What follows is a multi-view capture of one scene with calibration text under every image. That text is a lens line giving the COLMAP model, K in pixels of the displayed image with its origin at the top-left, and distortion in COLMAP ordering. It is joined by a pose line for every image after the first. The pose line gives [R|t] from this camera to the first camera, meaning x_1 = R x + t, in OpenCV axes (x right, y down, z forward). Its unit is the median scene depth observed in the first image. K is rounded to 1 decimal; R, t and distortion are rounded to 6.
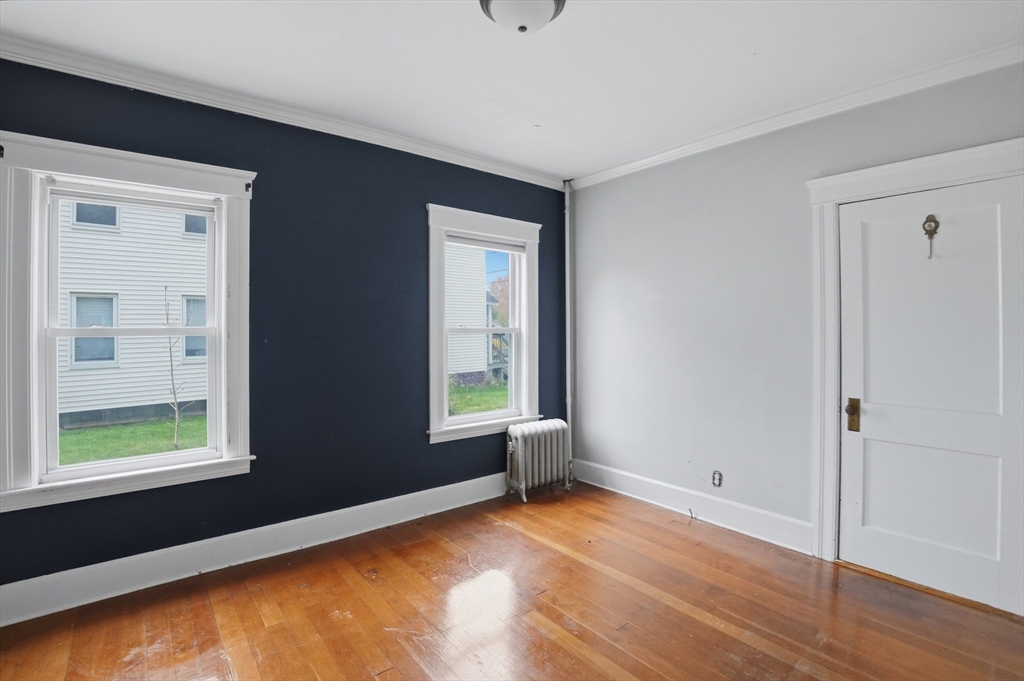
lens RADIAL K [[482.7, 0, 517.0], [0, 482.7, 335.1], [0, 0, 1]] dist [-0.065066, 0.012220]
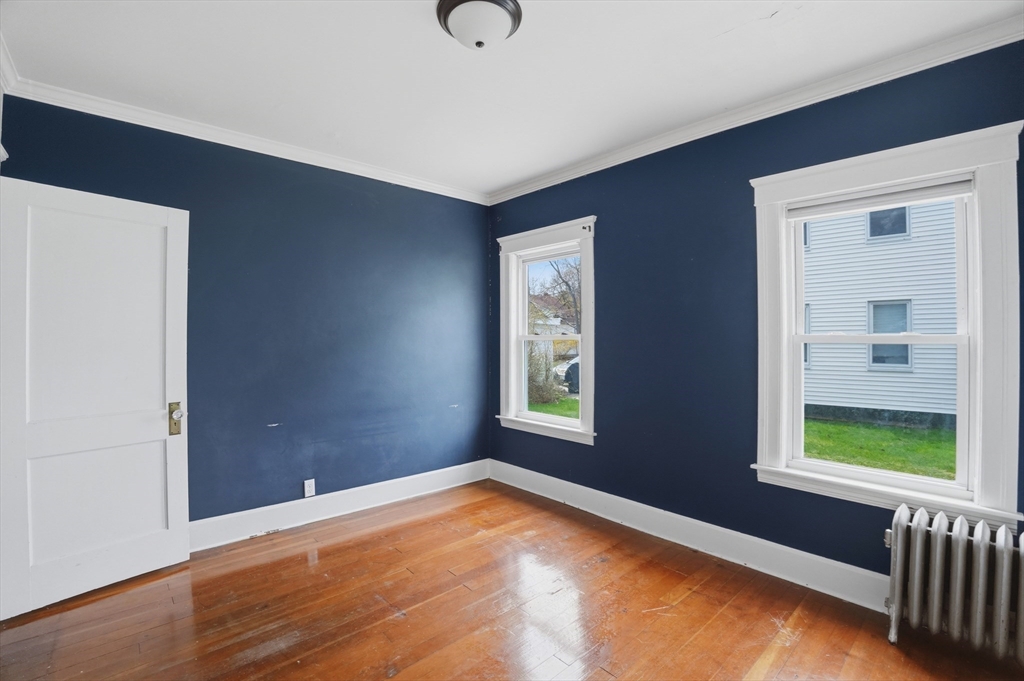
lens RADIAL K [[456.6, 0, 513.9], [0, 456.6, 344.9], [0, 0, 1]] dist [-0.023584, -0.000185]
pose [[0.062894, 0.022663, -0.997763, 0.682813], [-0.012009, 0.999687, 0.021949, -0.014309], [0.997948, 0.010602, 0.063147, 0.691200]]
